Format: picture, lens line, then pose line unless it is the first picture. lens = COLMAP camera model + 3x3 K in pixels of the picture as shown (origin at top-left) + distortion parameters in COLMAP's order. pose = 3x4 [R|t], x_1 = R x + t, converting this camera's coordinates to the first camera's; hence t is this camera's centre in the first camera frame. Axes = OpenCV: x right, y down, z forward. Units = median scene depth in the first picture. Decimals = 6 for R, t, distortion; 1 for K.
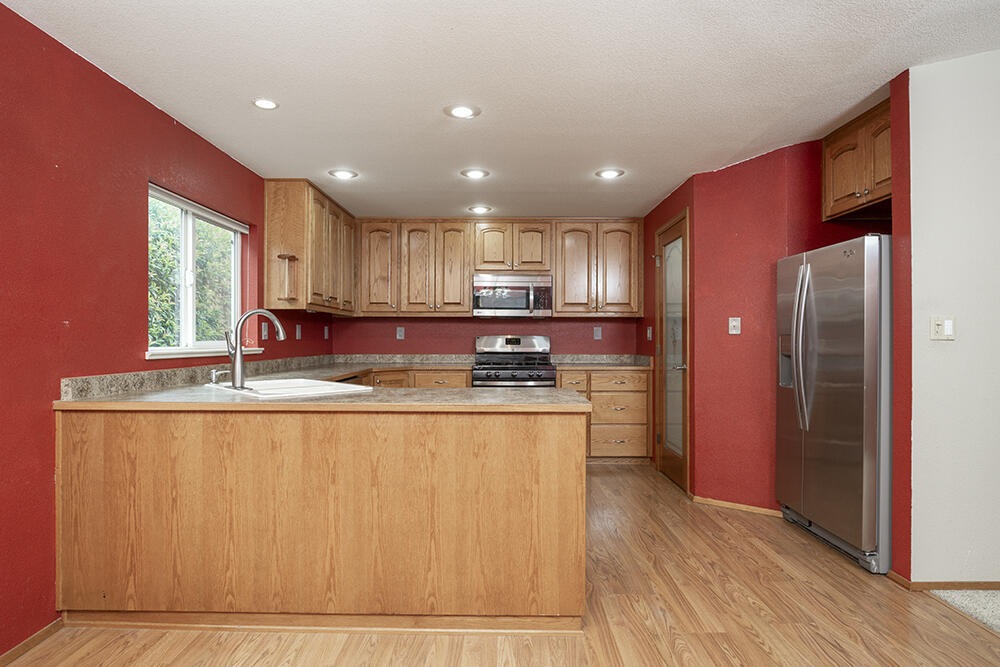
lens RADIAL K [[555.4, 0, 499.0], [0, 555.4, 334.8], [0, 0, 1]] dist [0.002553, 0.000089]
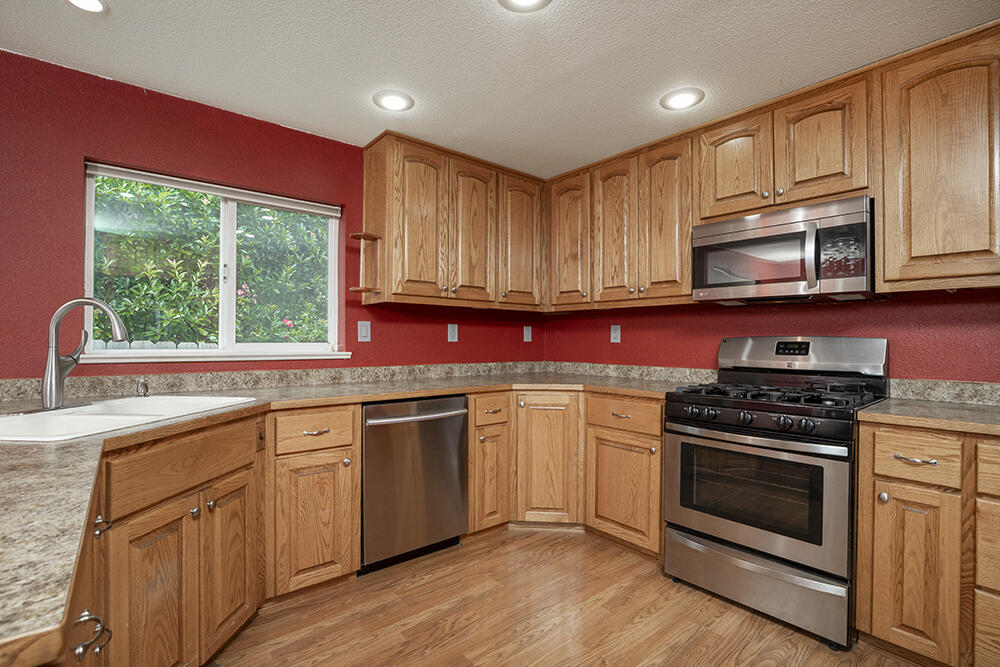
lens RADIAL K [[458.3, 0, 499.3], [0, 458.3, 337.0], [0, 0, 1]] dist [-0.028977, 0.000019]
pose [[0.642224, -0.002912, -0.766511, 0.175658], [0.000745, 0.999995, -0.003174, 0.002798], [0.766516, 0.001467, 0.642223, 0.555333]]
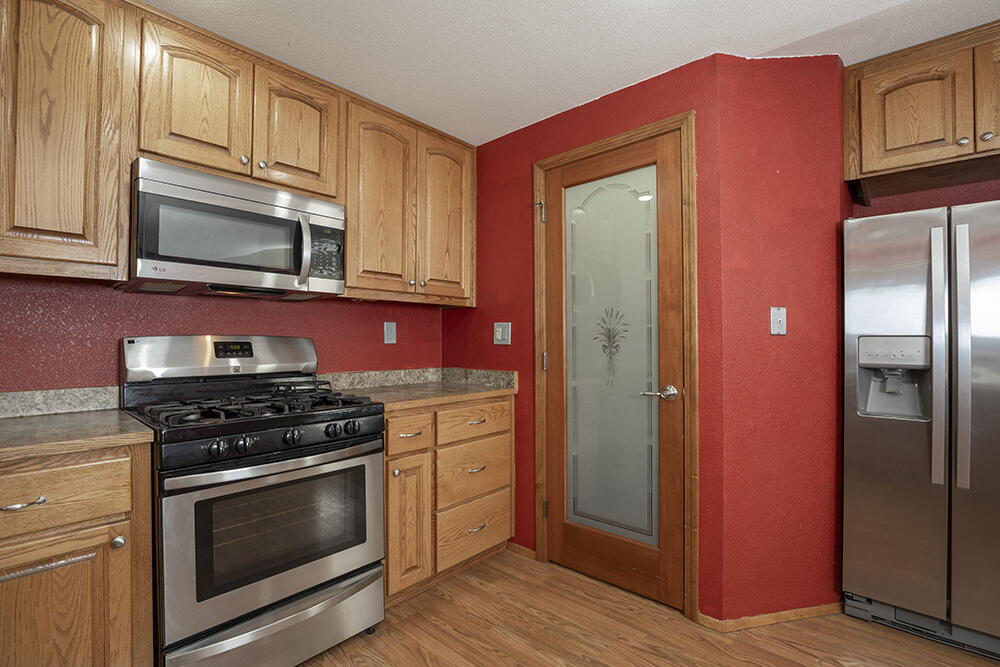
lens RADIAL K [[458.3, 0, 501.9], [0, 458.3, 336.3], [0, 0, 1]] dist [-0.028977, 0.000019]
pose [[0.669063, 0.004349, 0.743193, -0.099827], [-0.003610, 0.999990, -0.002601, 0.001993], [-0.743197, -0.000943, 0.669072, 0.641093]]
